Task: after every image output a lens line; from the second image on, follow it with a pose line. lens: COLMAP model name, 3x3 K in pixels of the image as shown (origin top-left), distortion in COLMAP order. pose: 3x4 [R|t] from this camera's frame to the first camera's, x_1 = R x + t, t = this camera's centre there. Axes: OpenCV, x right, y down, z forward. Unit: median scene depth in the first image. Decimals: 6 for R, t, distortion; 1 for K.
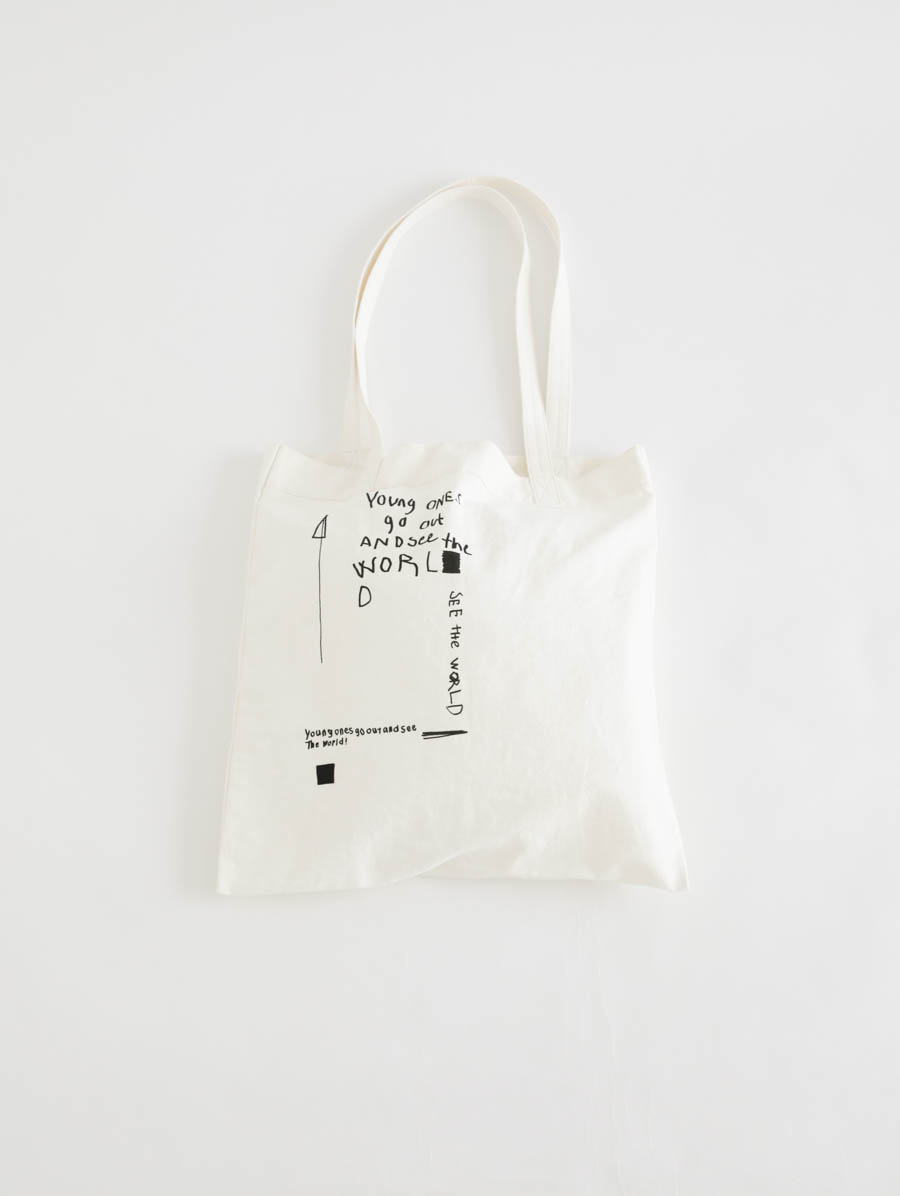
lens RADIAL K [[1675.5, 0, 450.0], [0, 1675.5, 598.0], [0, 0, 1]] dist [-0.006640, 0.015898]
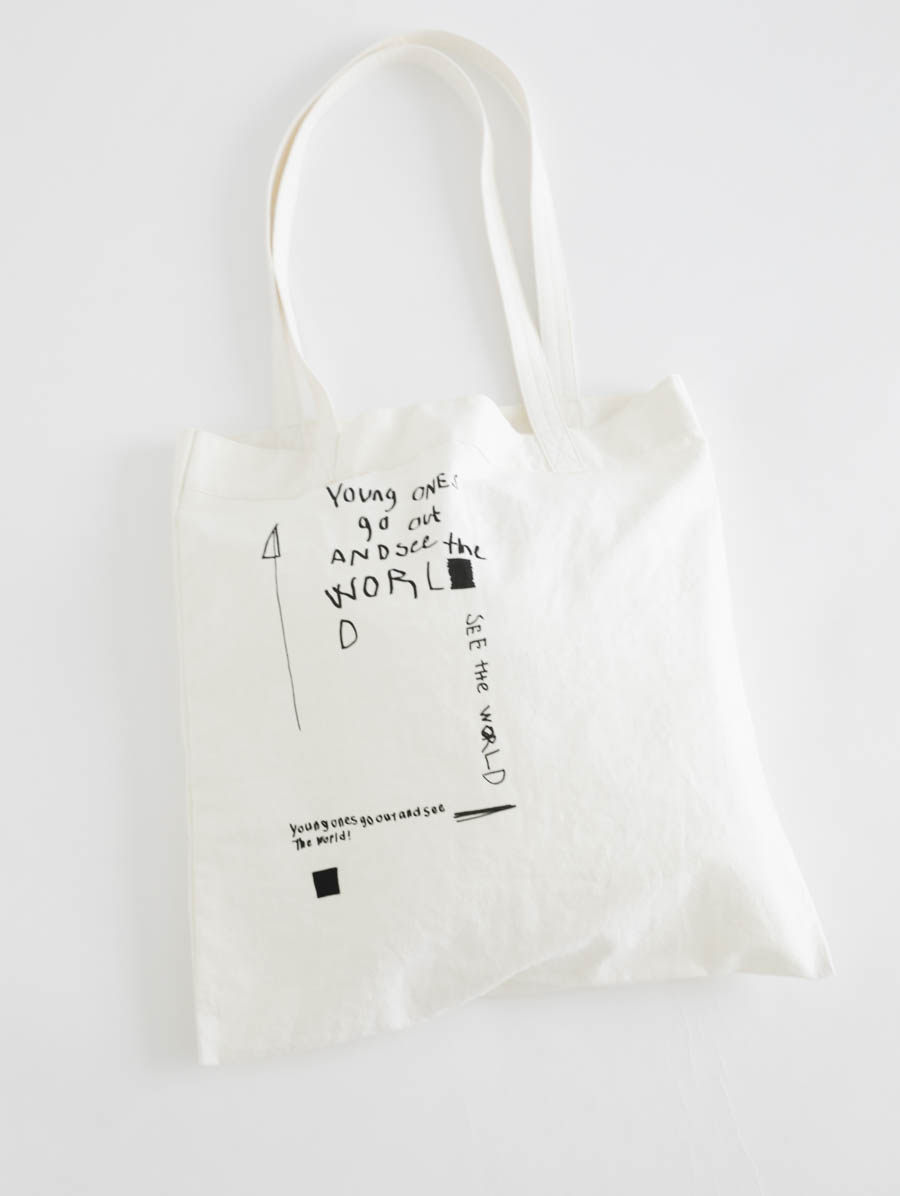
lens RADIAL K [[1675.5, 0, 450.0], [0, 1675.5, 598.0], [0, 0, 1]] dist [-0.006640, 0.015898]
pose [[0.989351, -0.125714, 0.073346, -0.058179], [0.119582, 0.989370, 0.082746, -0.071034], [-0.082969, -0.073094, 0.993868, 0.273289]]
